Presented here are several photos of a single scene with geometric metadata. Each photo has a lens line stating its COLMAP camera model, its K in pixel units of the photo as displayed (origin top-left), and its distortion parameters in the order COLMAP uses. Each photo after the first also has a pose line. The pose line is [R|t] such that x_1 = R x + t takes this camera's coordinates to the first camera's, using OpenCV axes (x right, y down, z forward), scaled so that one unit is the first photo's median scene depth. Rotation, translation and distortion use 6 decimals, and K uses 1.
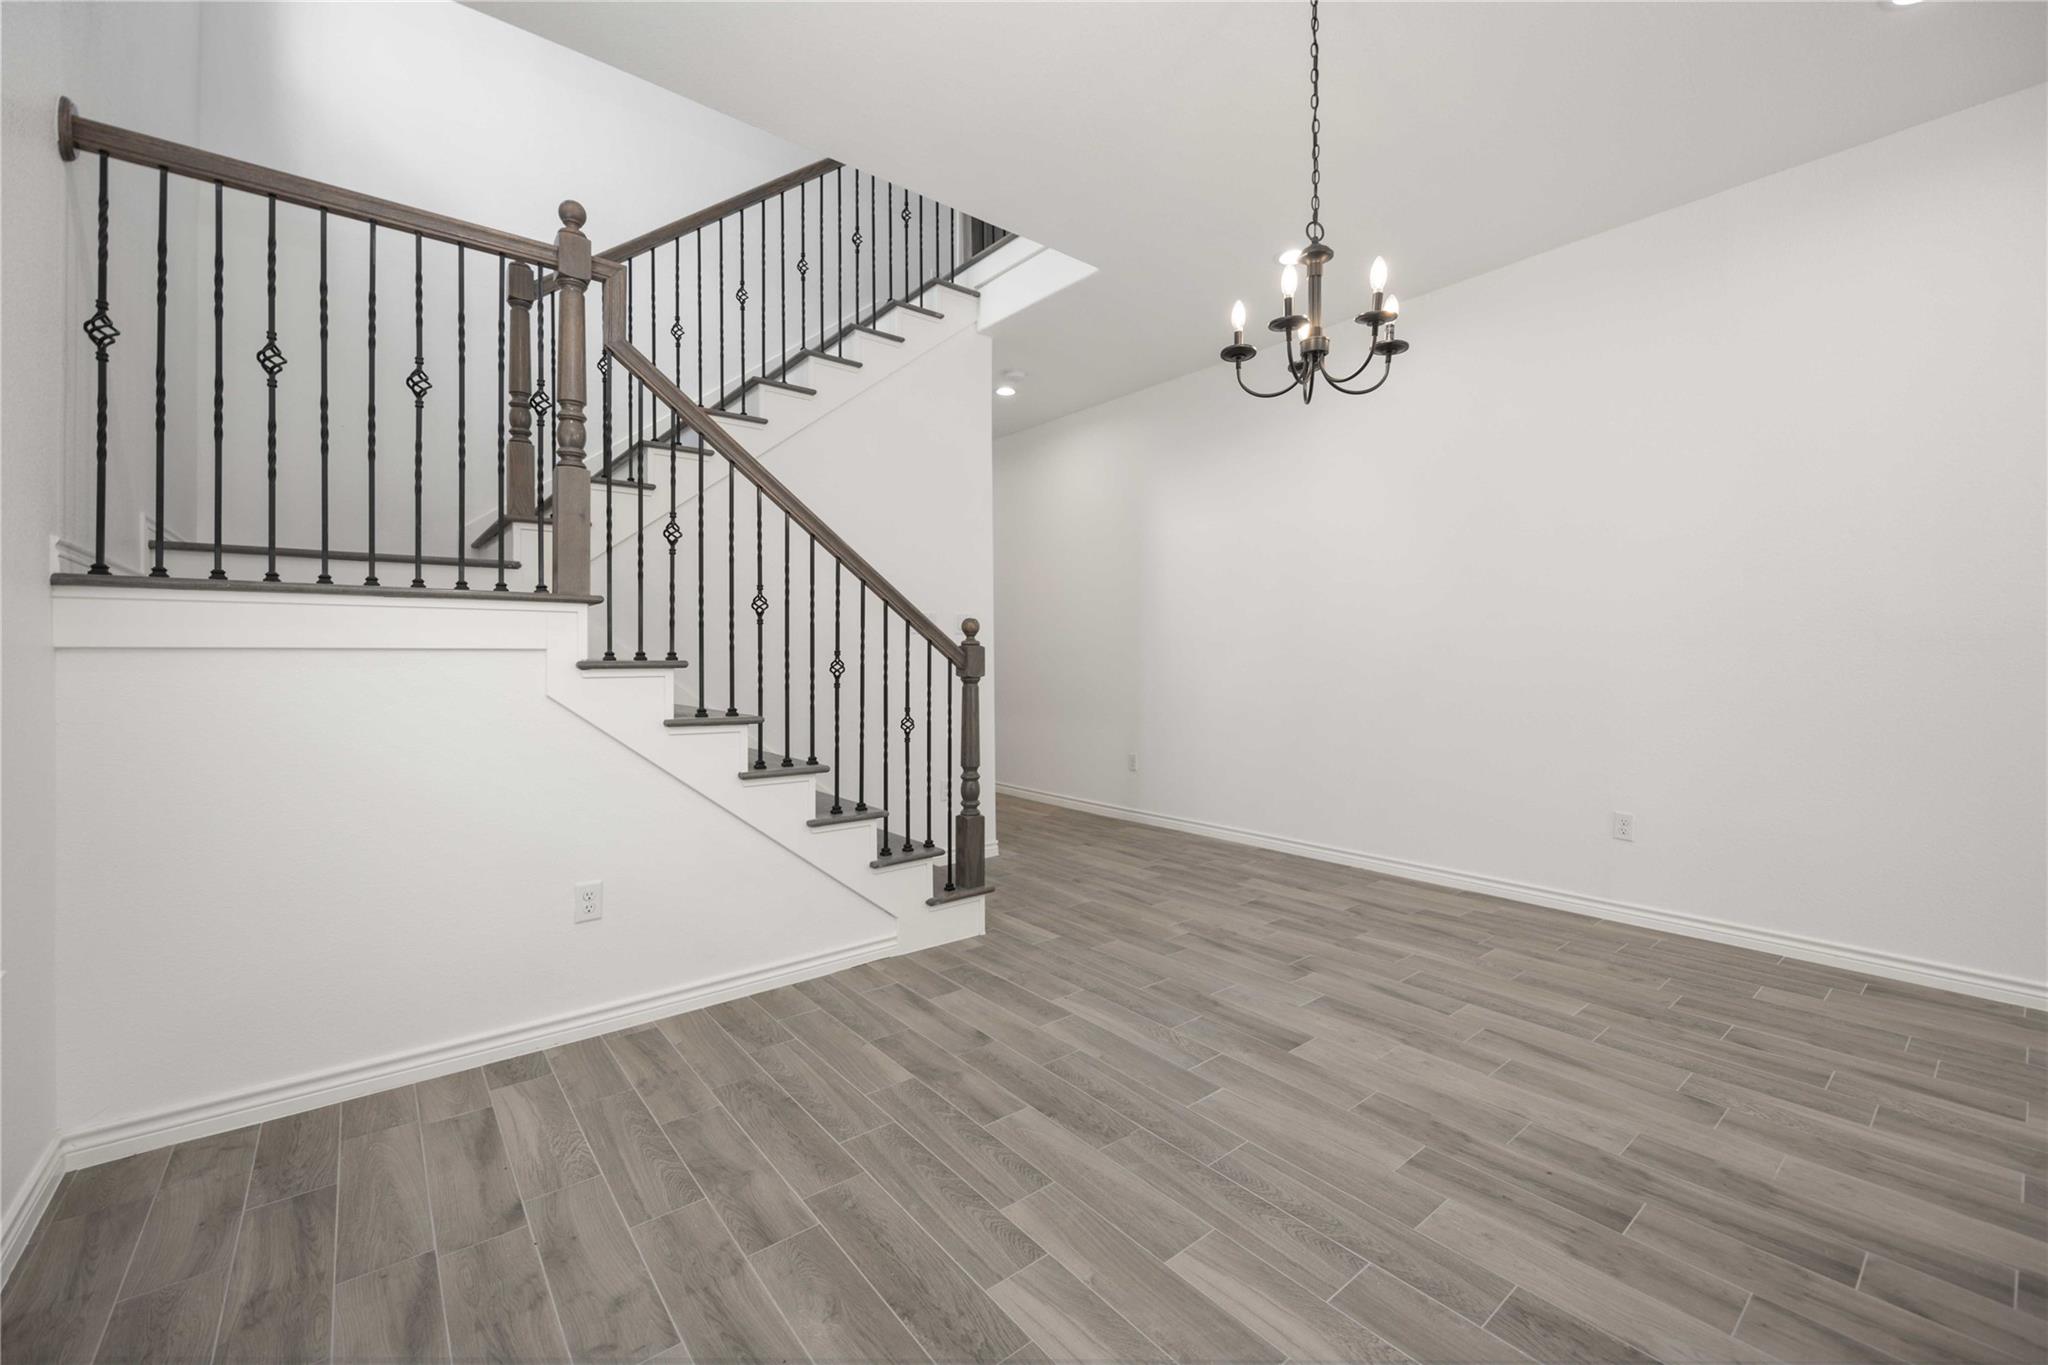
lens RADIAL K [[826.0, 0, 1040.3], [0, 826.0, 661.8], [0, 0, 1]] dist [0.000021, 0.000111]
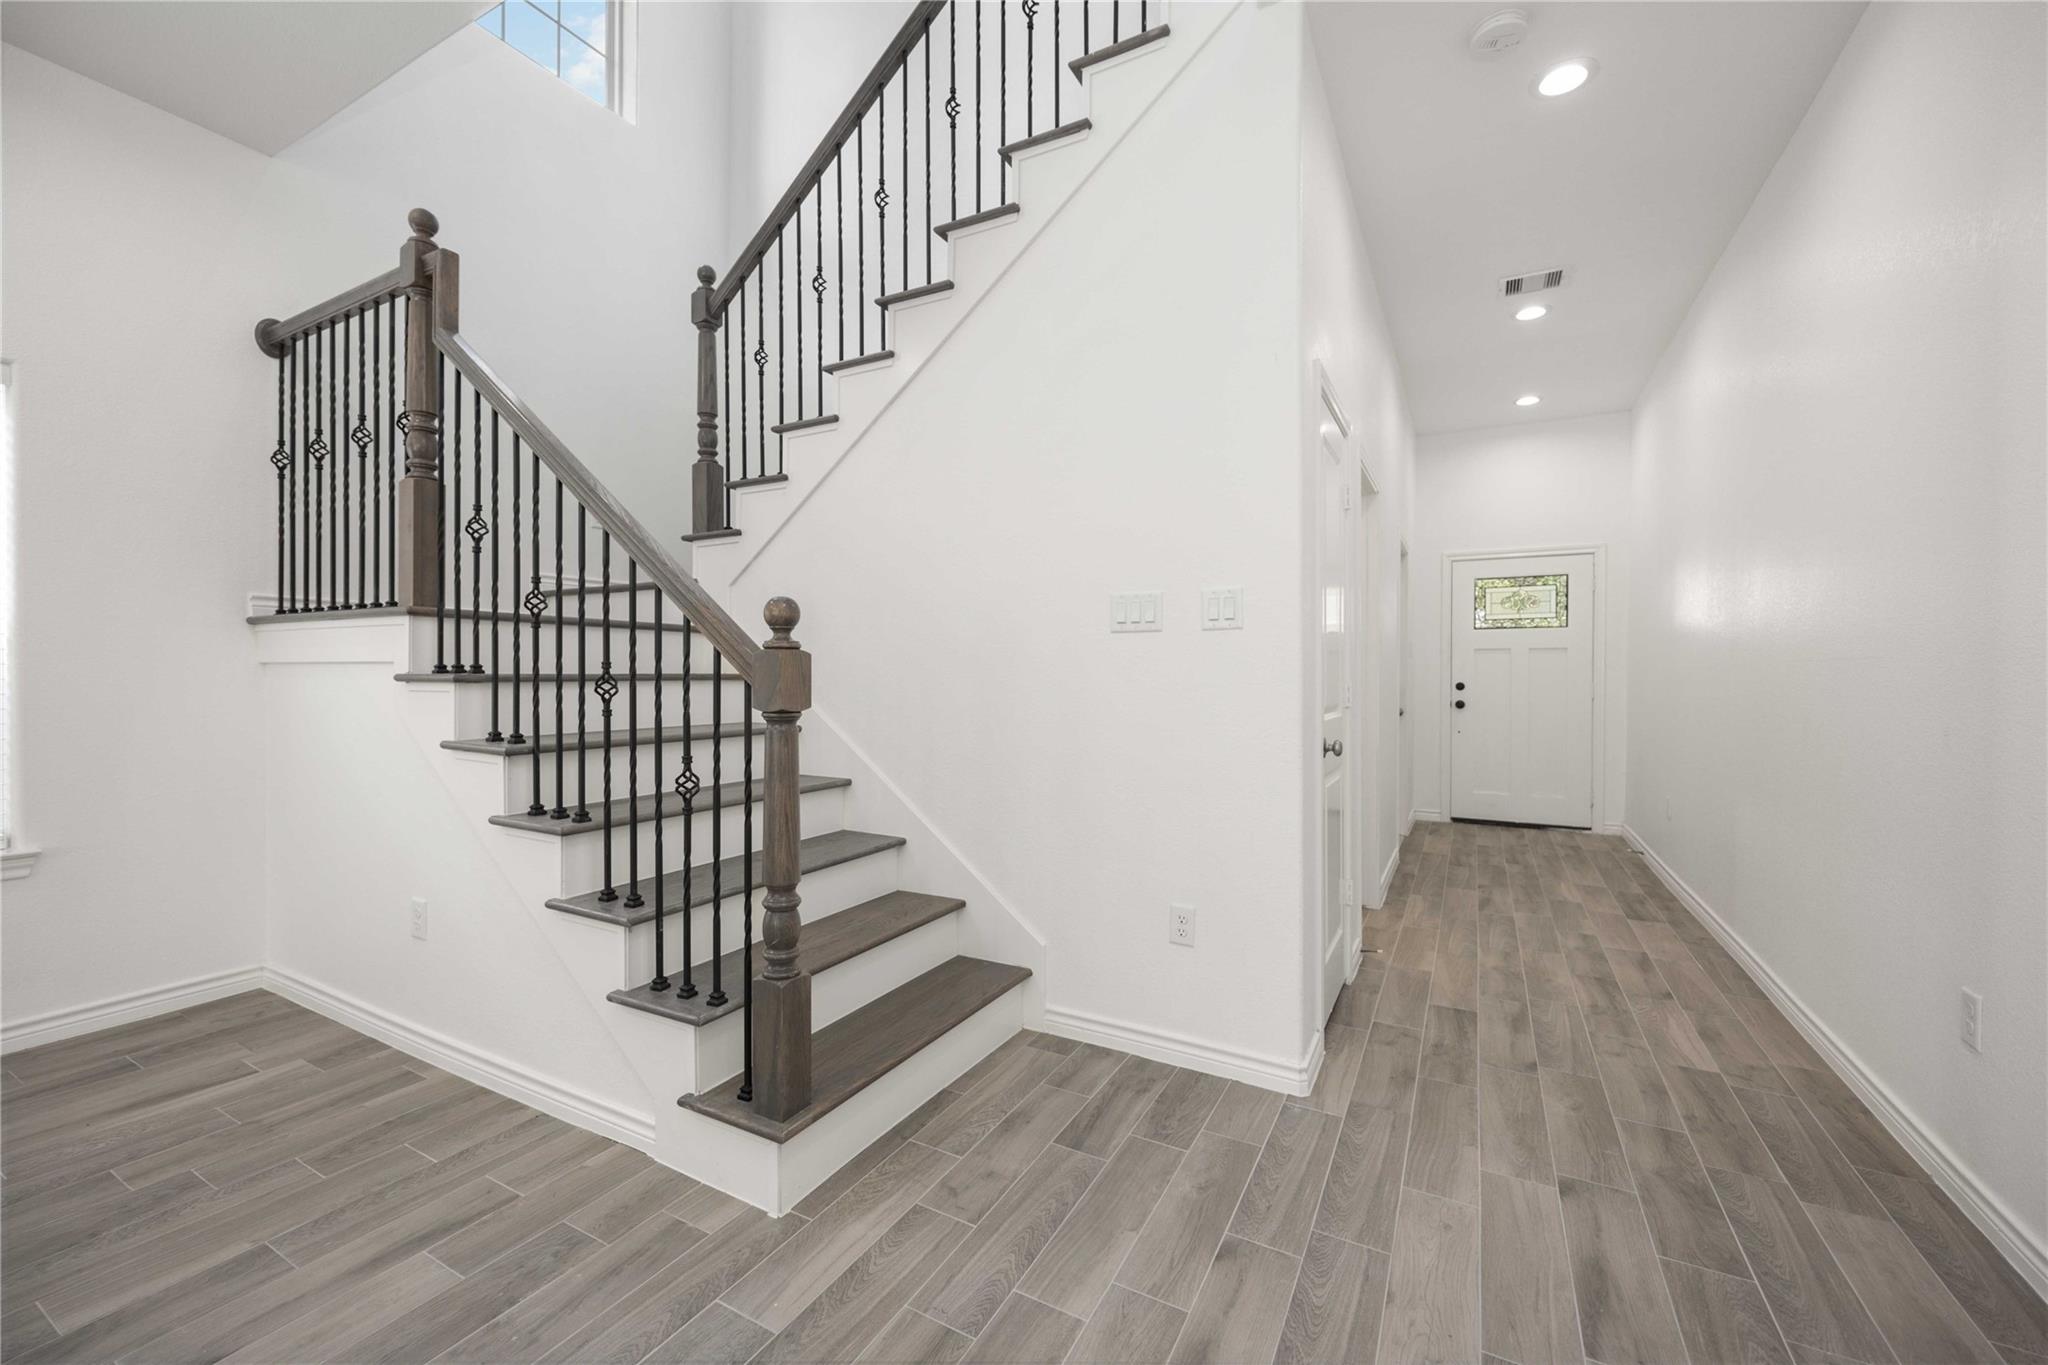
lens RADIAL K [[826.0, 0, 1006.0], [0, 826.0, 676.5], [0, 0, 1]] dist [0.000021, 0.000111]
pose [[0.360937, 0.007297, -0.932562, 0.611978], [-0.010846, 0.999935, 0.003626, -0.008274], [0.932527, 0.008806, 0.360992, 1.274419]]
